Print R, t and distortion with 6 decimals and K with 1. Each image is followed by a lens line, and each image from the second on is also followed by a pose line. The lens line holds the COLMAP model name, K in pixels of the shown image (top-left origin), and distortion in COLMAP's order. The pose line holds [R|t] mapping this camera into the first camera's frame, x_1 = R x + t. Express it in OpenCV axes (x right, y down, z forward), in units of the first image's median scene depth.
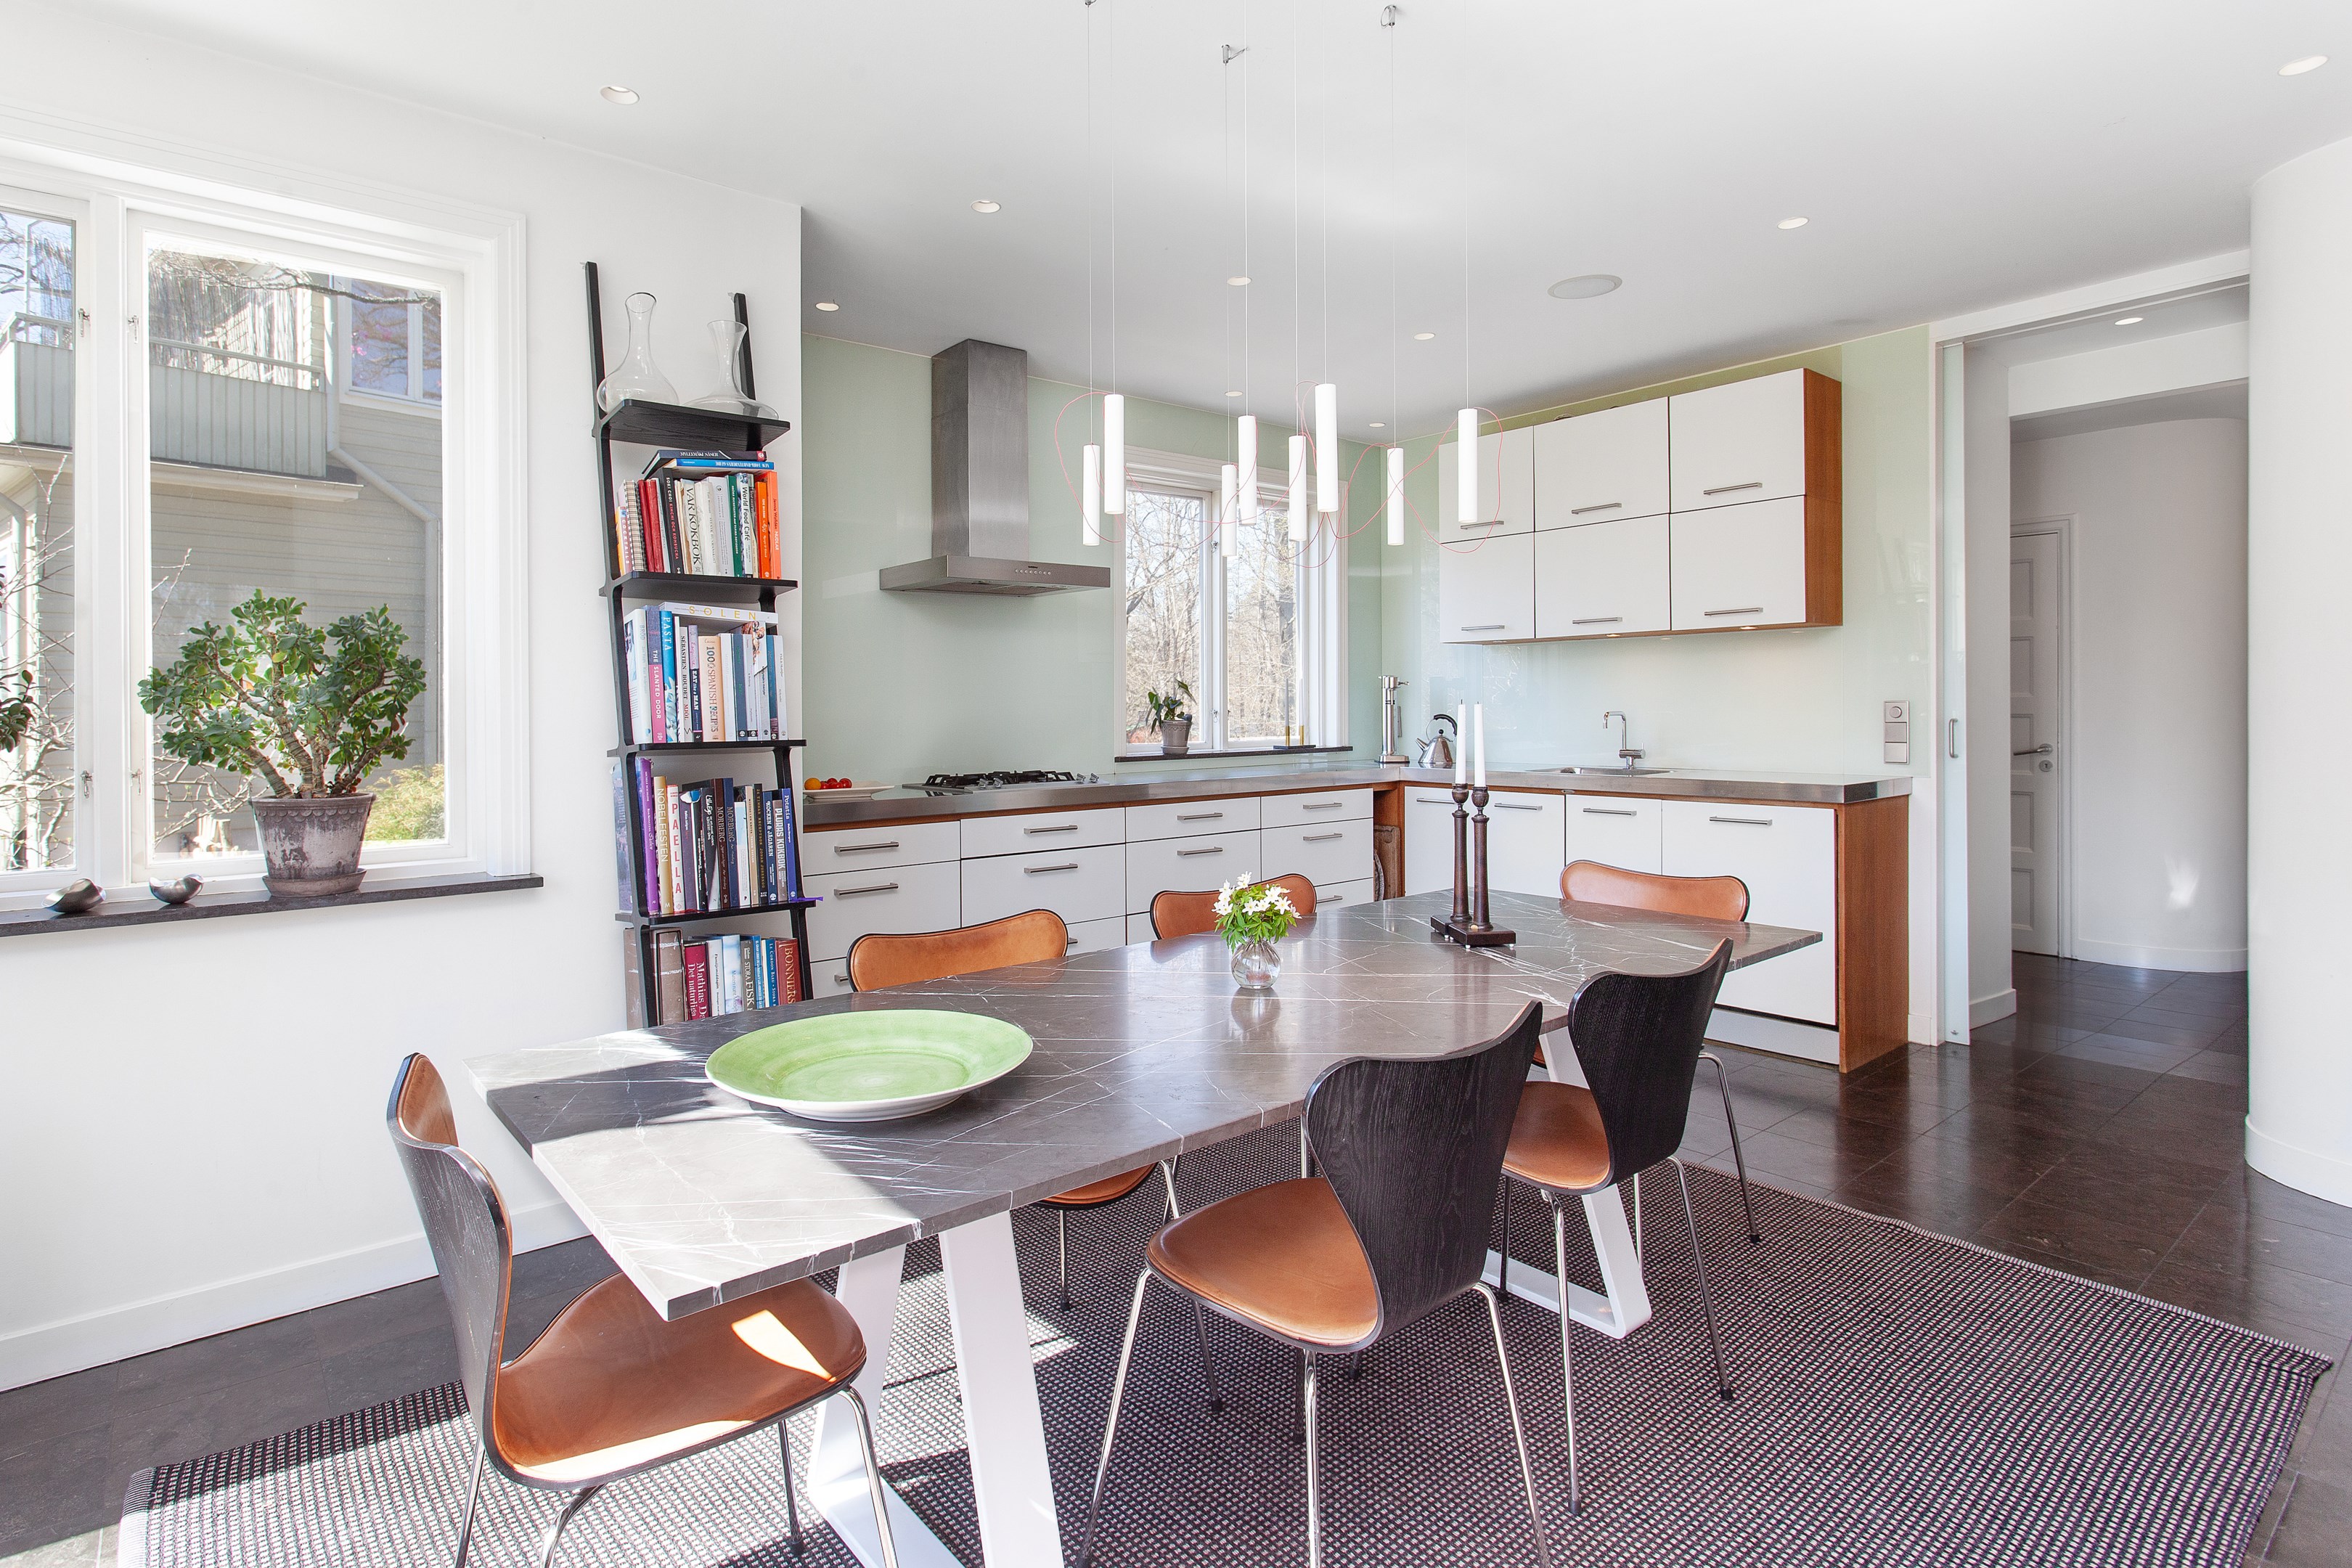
lens RADIAL K [[1196.0, 0, 1222.2], [0, 1196.0, 748.5], [0, 0, 1]] dist [-0.001761, 0.001801]
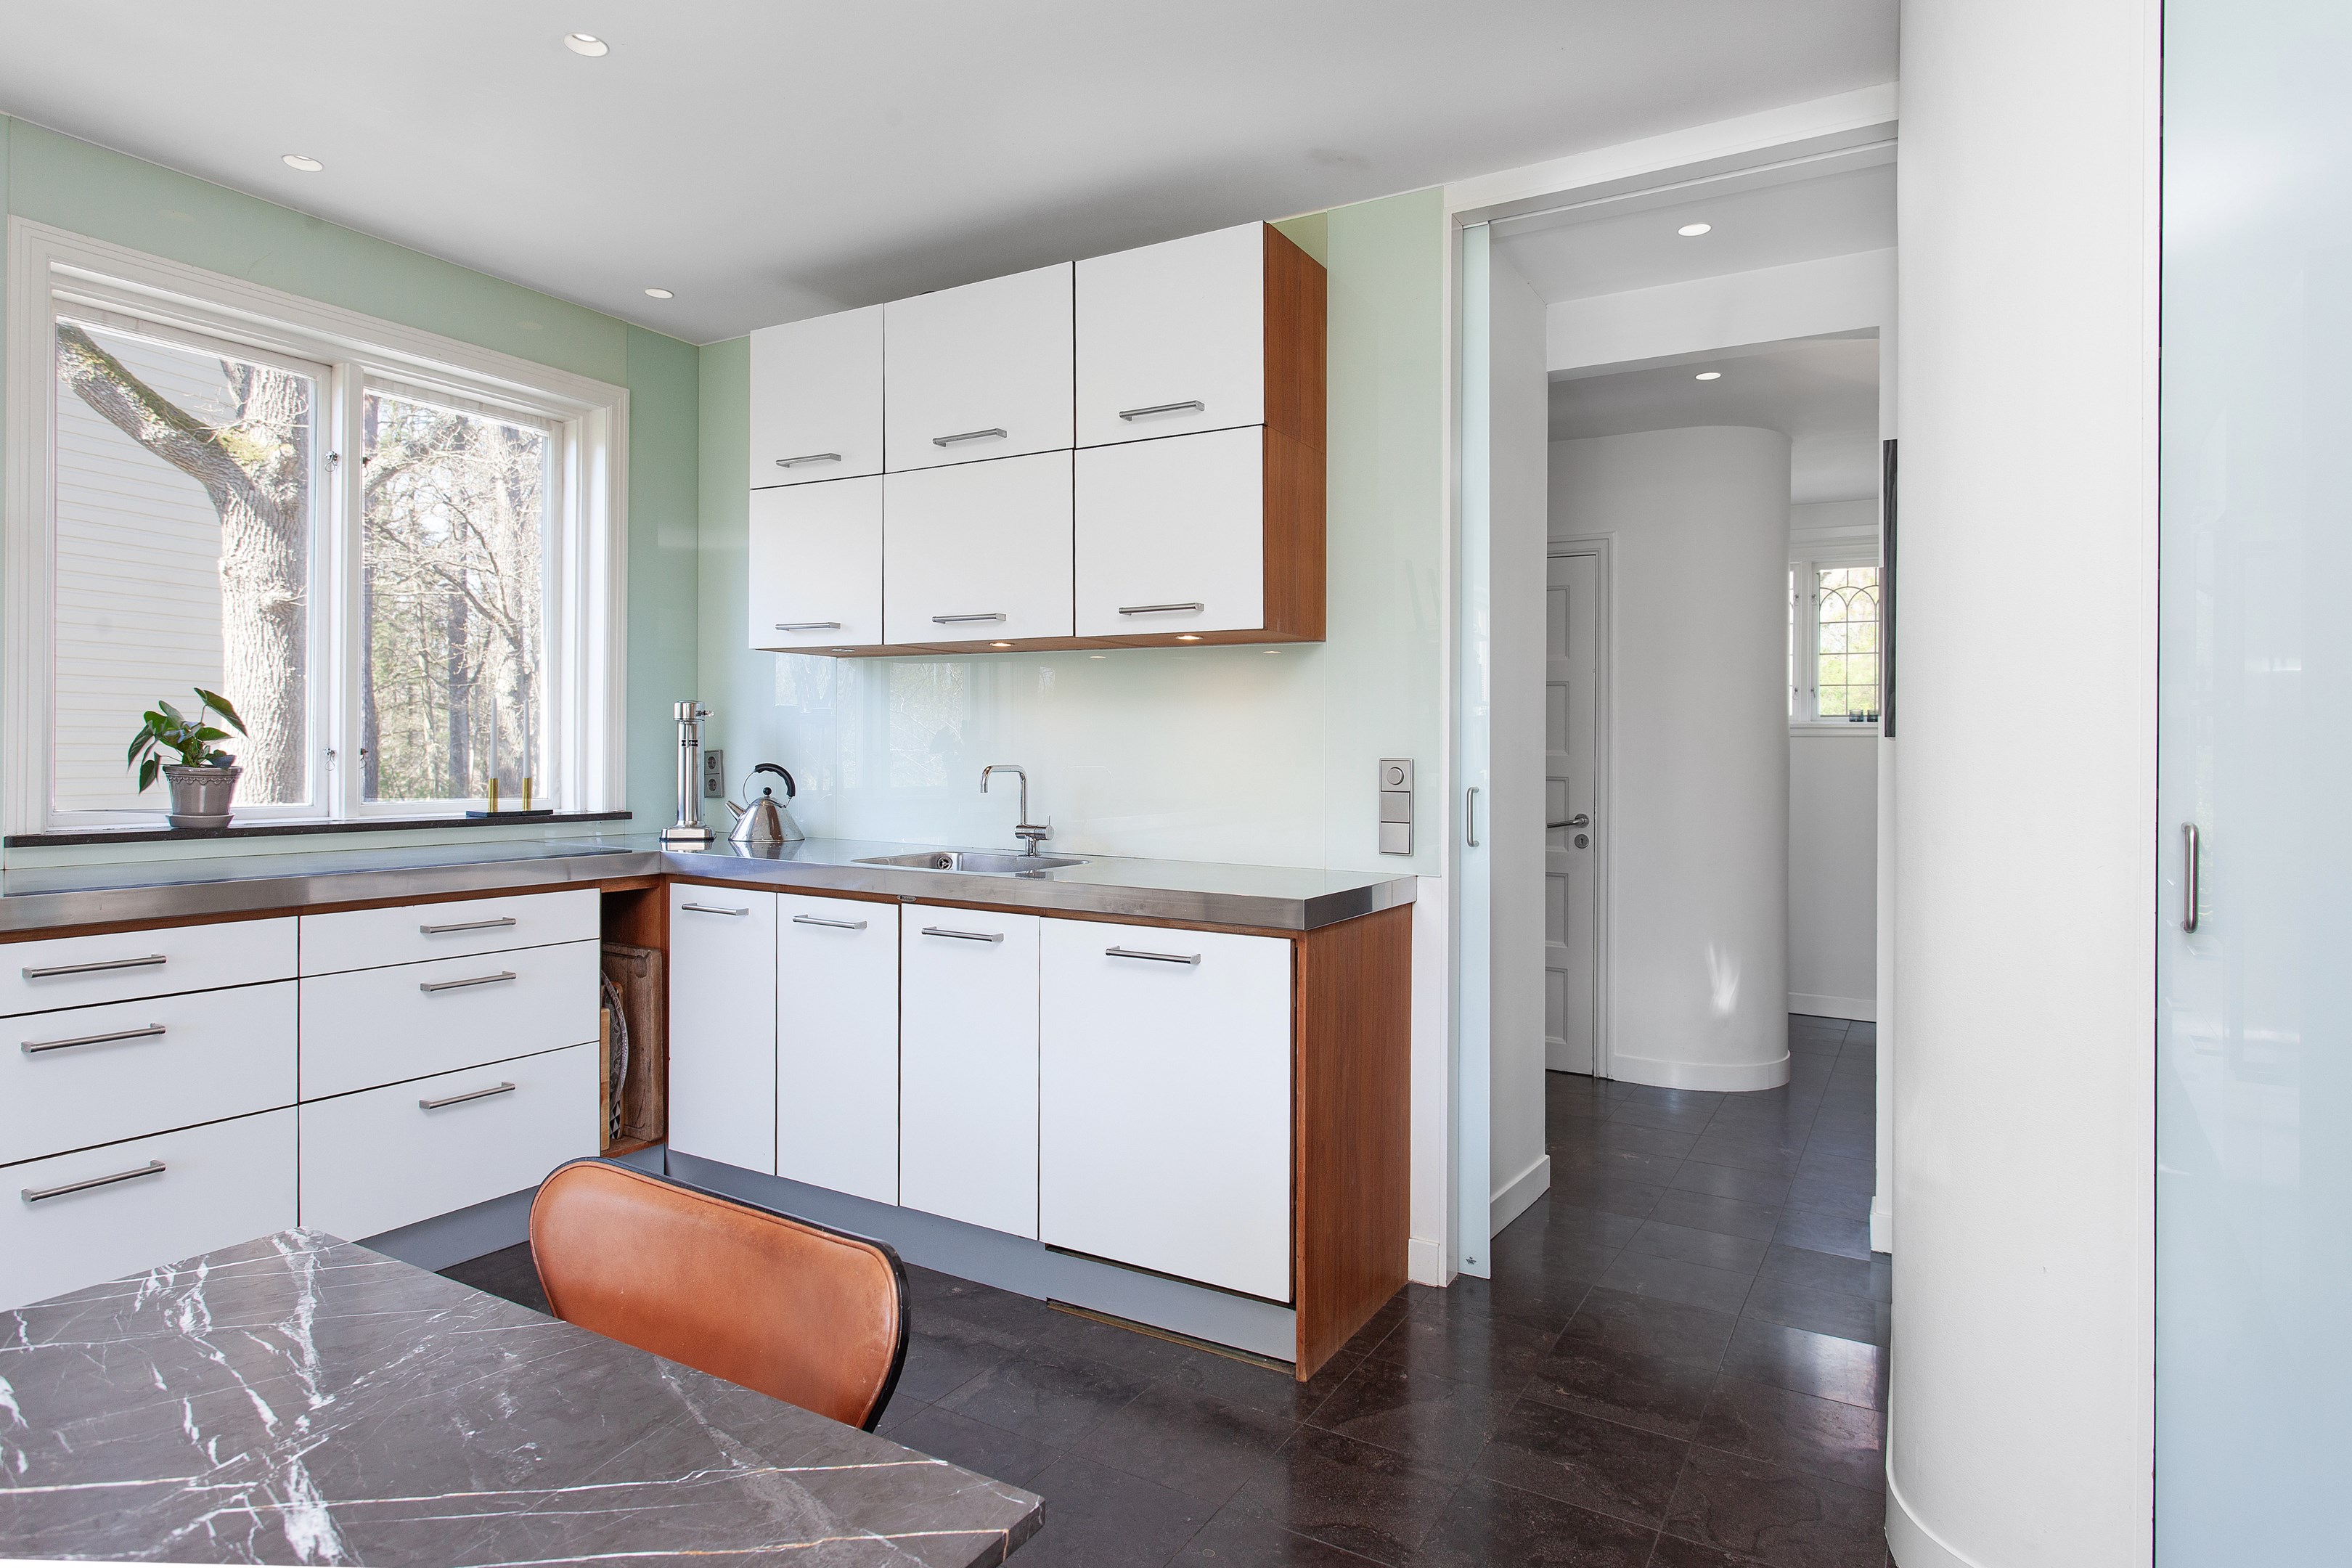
lens RADIAL K [[1300.1, 0, 1176.5], [0, 1300.1, 772.9], [0, 0, 1]] dist [0.007280, 0.002400]
pose [[0.952520, 0.018406, 0.303919, 0.217226], [-0.012891, 0.999714, -0.020142, -0.015294], [-0.304203, 0.015268, 0.952485, 0.333939]]
